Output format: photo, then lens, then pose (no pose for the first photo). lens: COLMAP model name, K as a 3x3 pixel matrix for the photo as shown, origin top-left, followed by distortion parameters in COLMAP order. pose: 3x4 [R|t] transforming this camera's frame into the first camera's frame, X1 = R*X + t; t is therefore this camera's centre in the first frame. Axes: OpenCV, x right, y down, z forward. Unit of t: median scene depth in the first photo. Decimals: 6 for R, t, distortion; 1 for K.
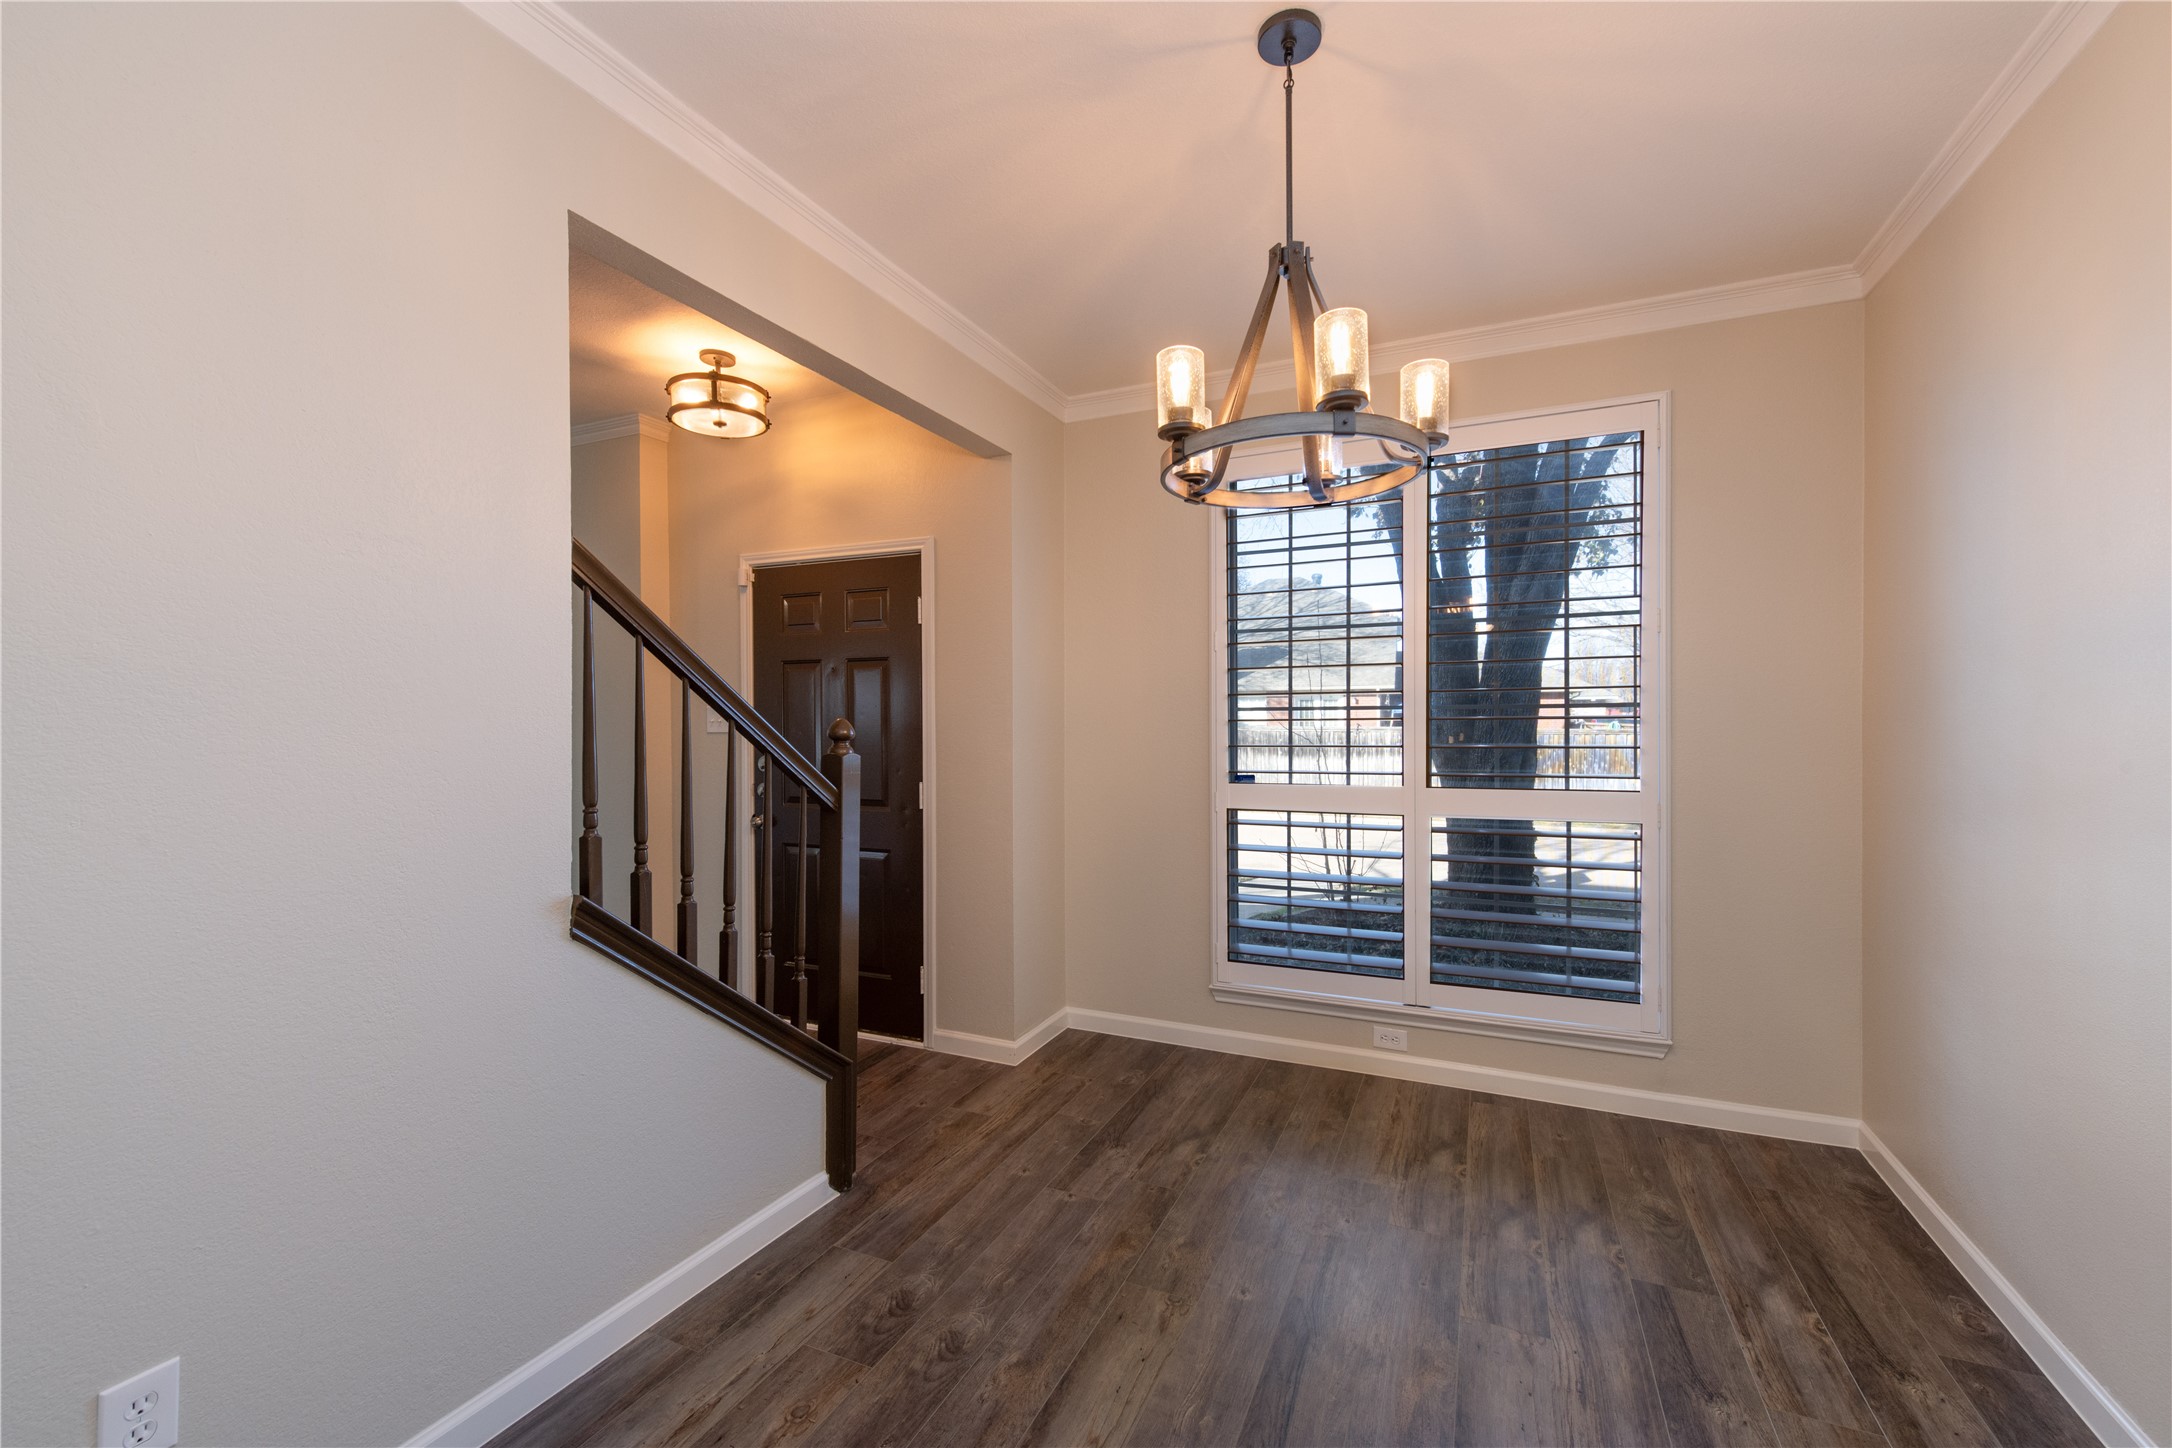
lens RADIAL K [[865.7, 0, 1097.6], [0, 865.7, 721.9], [0, 0, 1]] dist [0.005787, -0.001961]
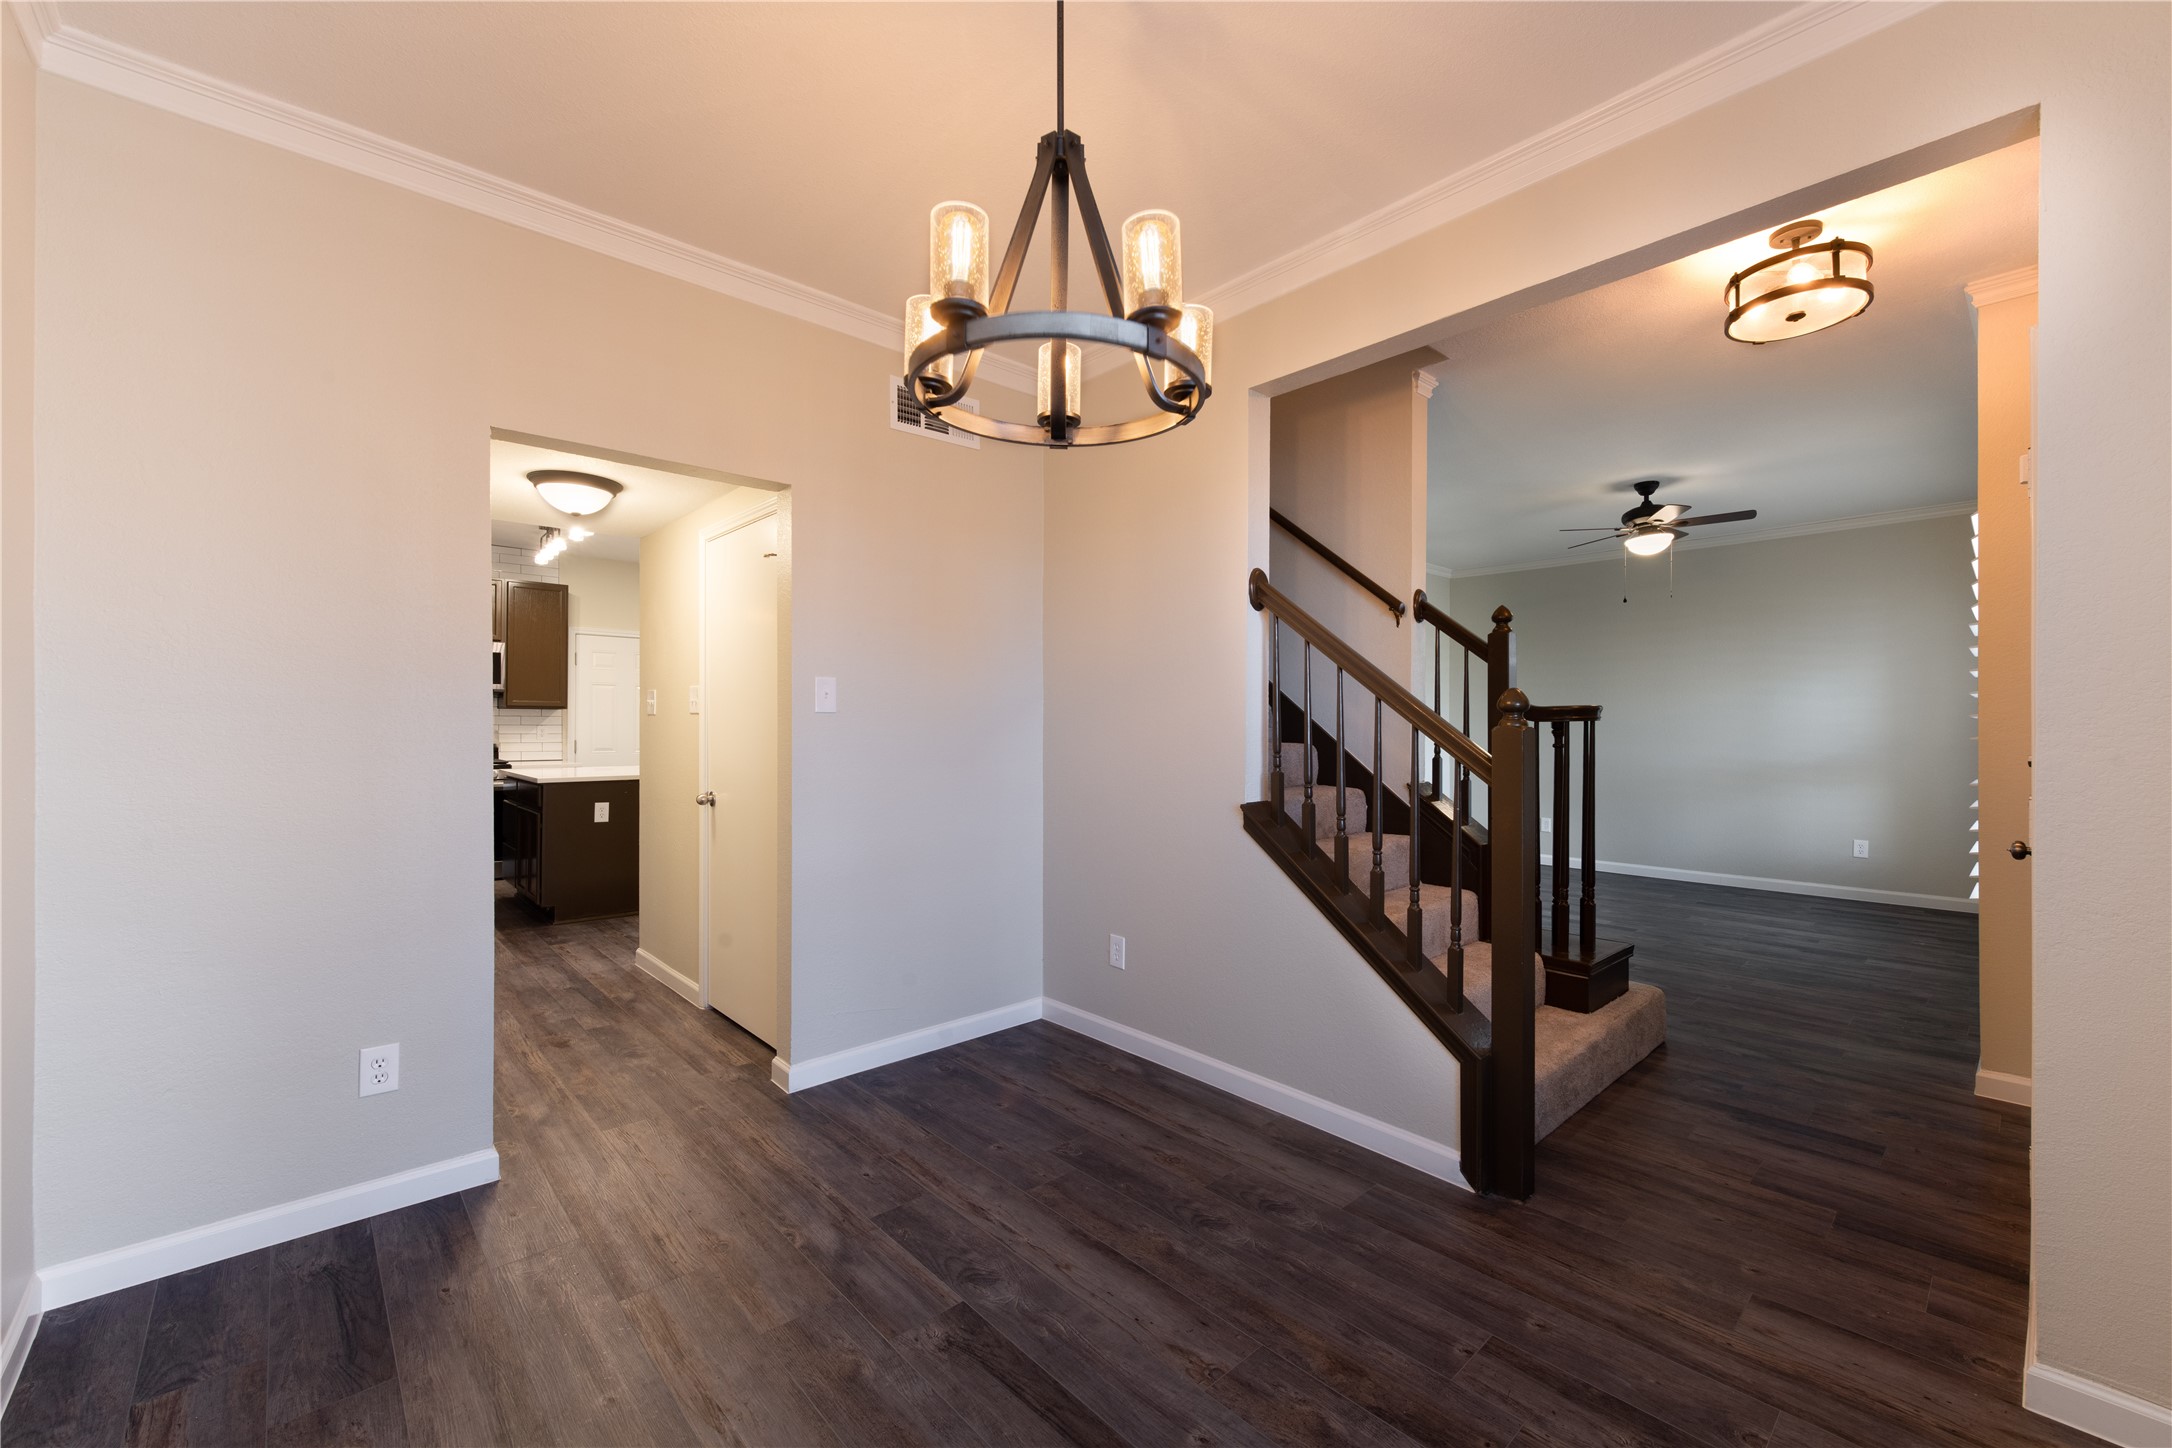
lens RADIAL K [[865.7, 0, 1107.3], [0, 865.7, 727.4], [0, 0, 1]] dist [0.005787, -0.001961]
pose [[-0.376026, 0.004842, -0.926597, 0.904802], [0.002456, 0.999988, 0.004229, 0.041807], [0.926606, -0.000686, -0.376033, 1.227804]]
